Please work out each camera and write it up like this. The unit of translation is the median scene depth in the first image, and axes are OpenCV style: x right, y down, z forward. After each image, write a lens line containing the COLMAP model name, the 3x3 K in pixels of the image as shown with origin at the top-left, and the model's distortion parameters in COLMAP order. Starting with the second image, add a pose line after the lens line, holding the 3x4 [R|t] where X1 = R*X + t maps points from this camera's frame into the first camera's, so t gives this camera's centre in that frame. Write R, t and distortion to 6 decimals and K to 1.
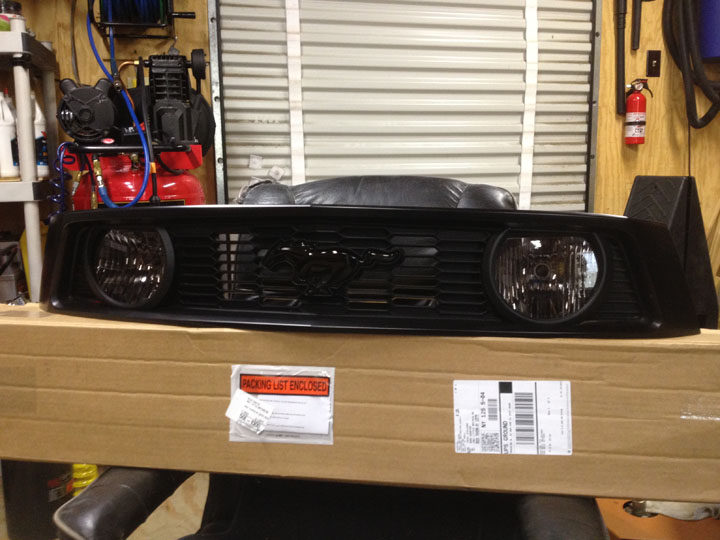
lens RADIAL K [[681.5, 0, 360.0], [0, 681.5, 270.0], [0, 0, 1]] dist [0.124832, -0.297403]
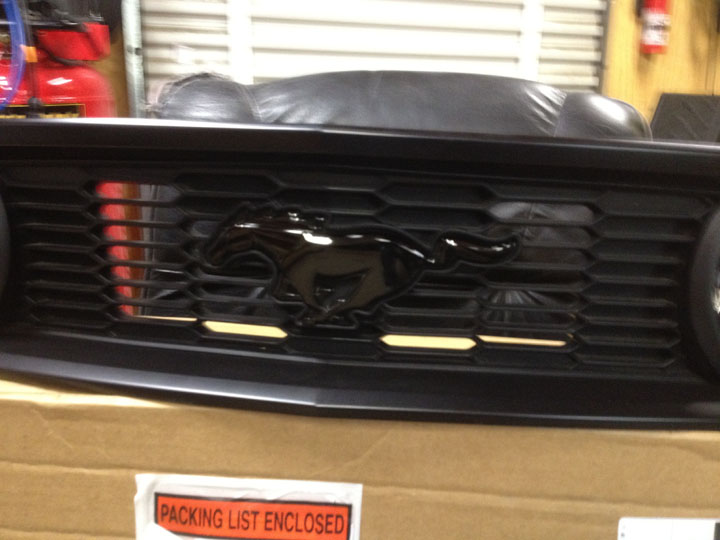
lens RADIAL K [[681.5, 0, 360.0], [0, 681.5, 270.0], [0, 0, 1]] dist [0.124832, -0.297403]
pose [[0.995563, 0.008075, 0.093747, -0.082074], [-0.019760, 0.992035, 0.124401, -0.058786], [-0.091996, -0.125702, 0.987793, 0.547442]]
